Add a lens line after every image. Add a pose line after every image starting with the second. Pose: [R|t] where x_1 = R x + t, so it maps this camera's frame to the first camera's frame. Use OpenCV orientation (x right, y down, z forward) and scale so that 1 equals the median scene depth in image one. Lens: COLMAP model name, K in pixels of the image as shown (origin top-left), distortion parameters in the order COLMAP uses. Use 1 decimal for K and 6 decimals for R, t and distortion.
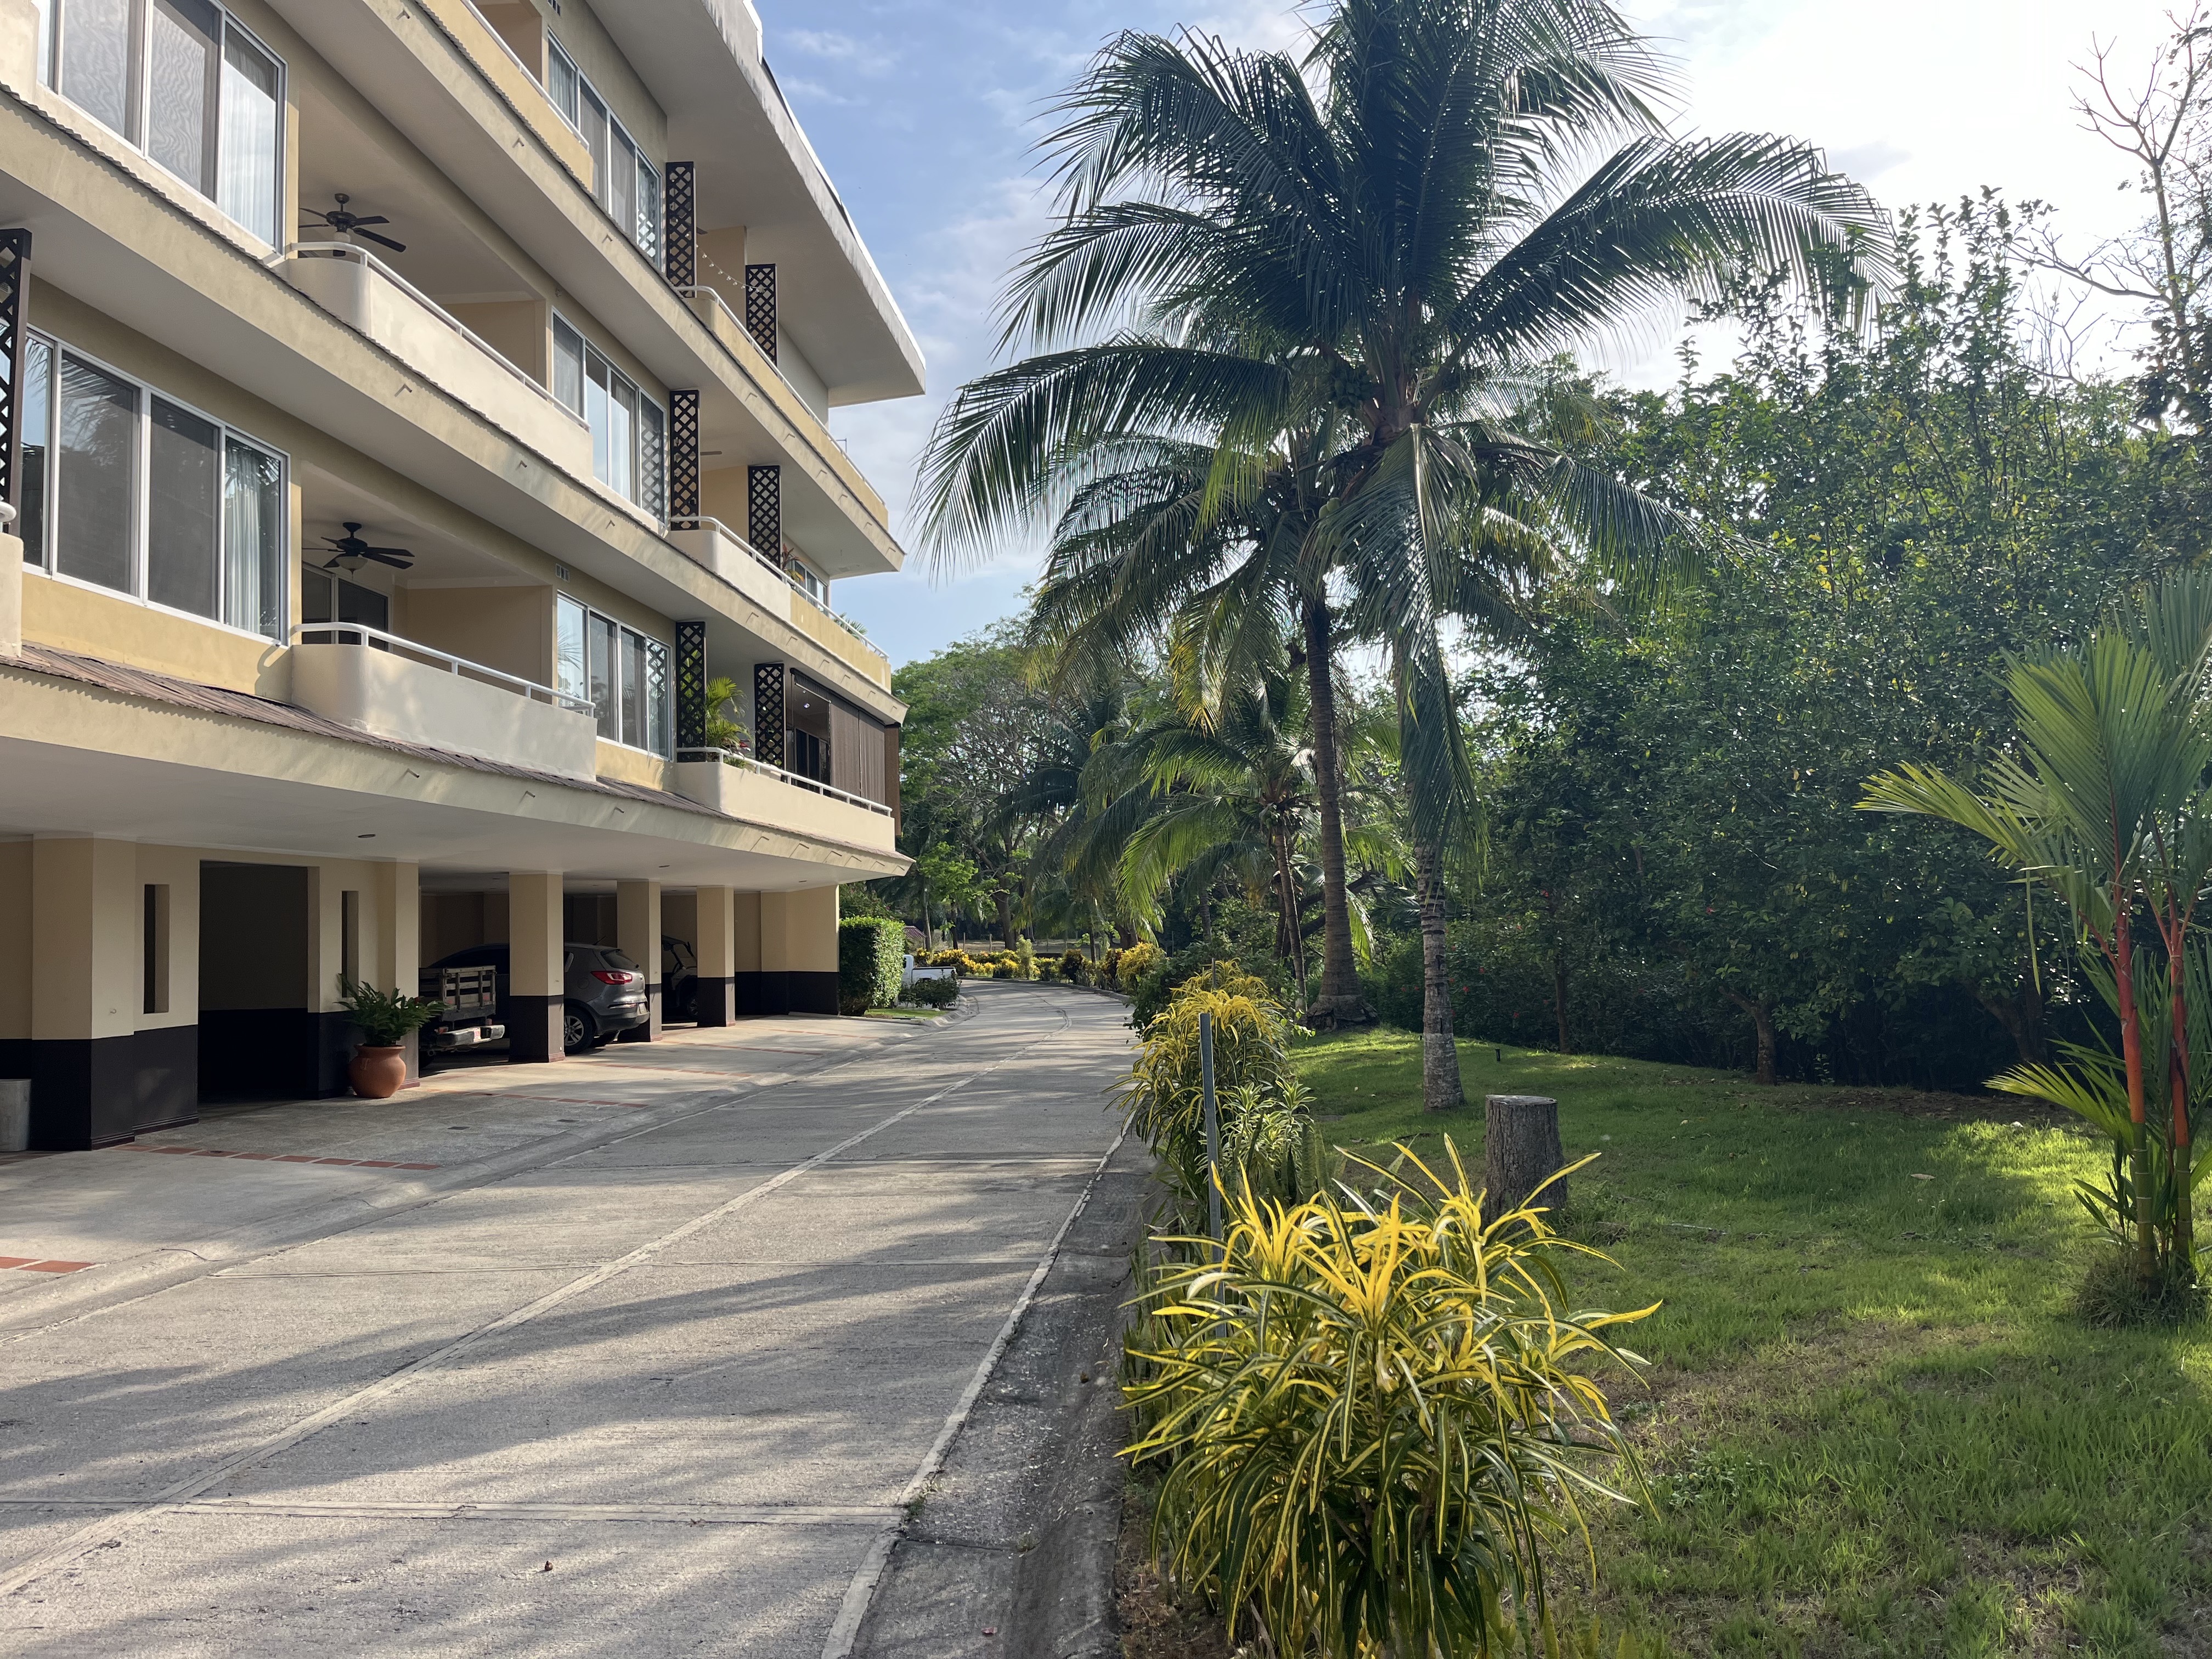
lens RADIAL K [[1678.0, 0, 1103.8], [0, 1678.0, 833.1], [0, 0, 1]] dist [0.047926, -0.059879]
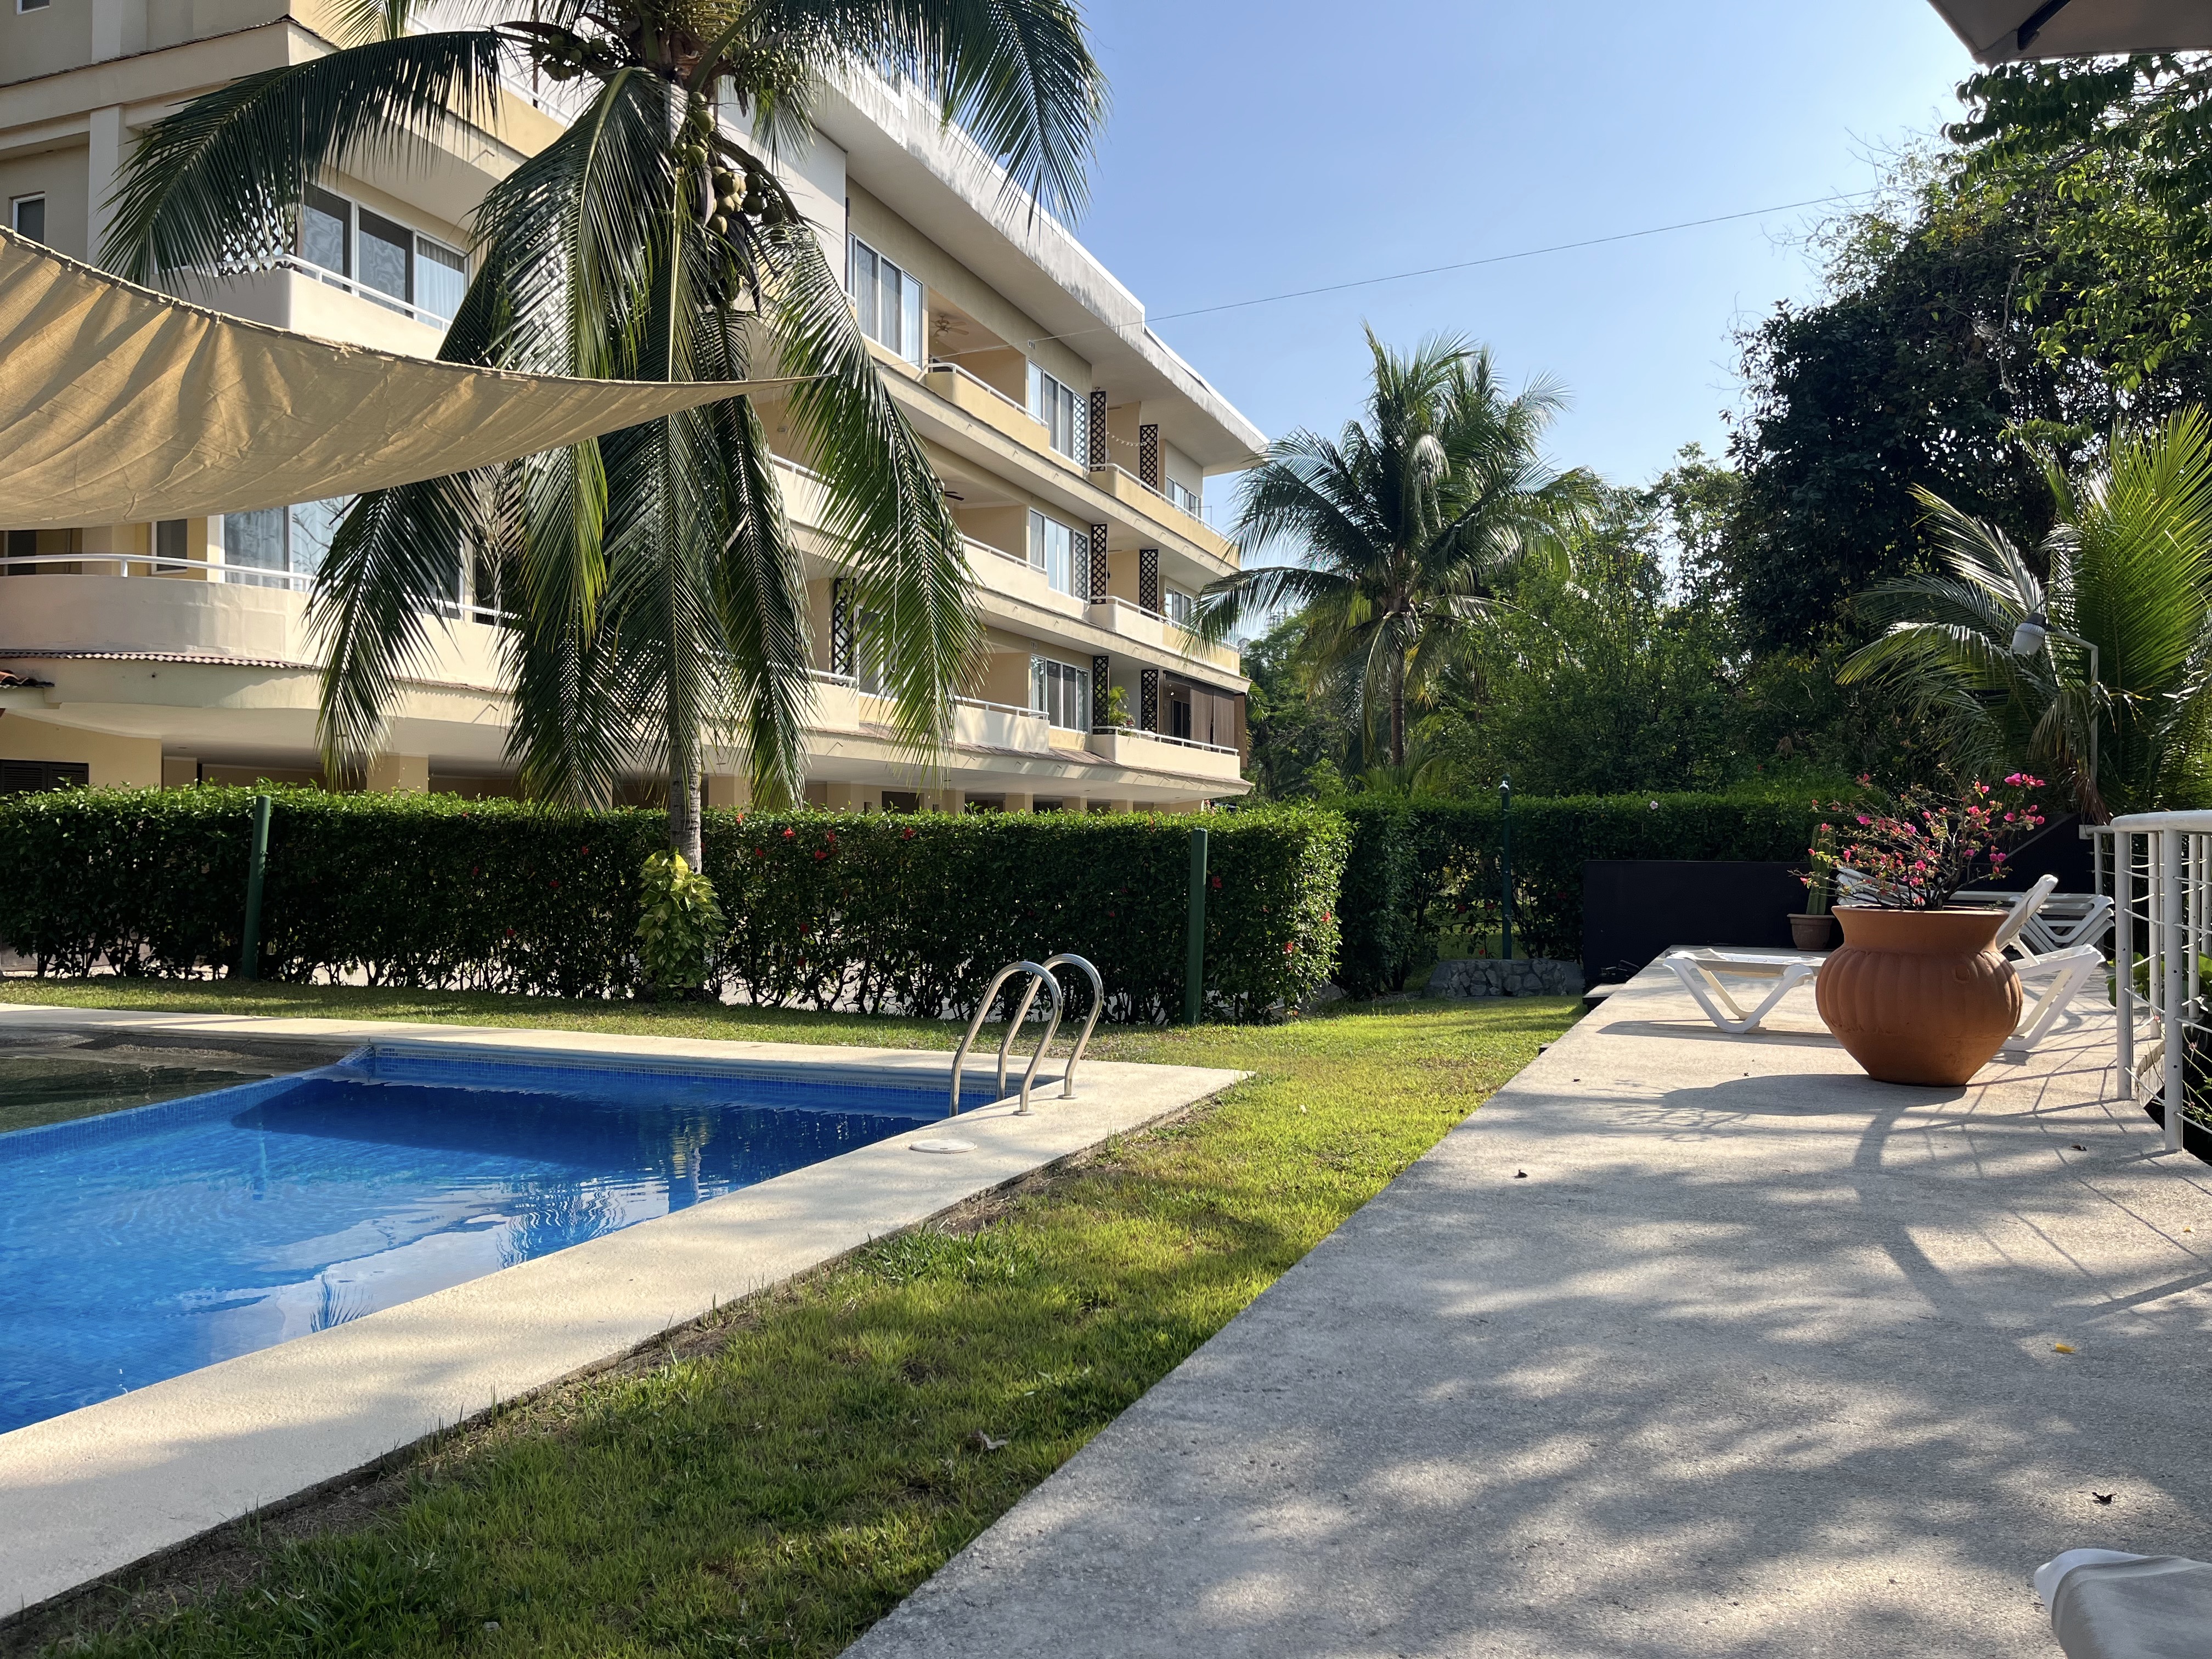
lens RADIAL K [[1678.0, 0, 1103.0], [0, 1678.0, 830.5], [0, 0, 1]] dist [0.047926, -0.059879]
pose [[0.964138, 0.021691, -0.264514, 0.231781], [-0.007092, 0.998404, 0.056021, -0.039405], [0.265307, -0.052136, 0.962753, -0.724544]]
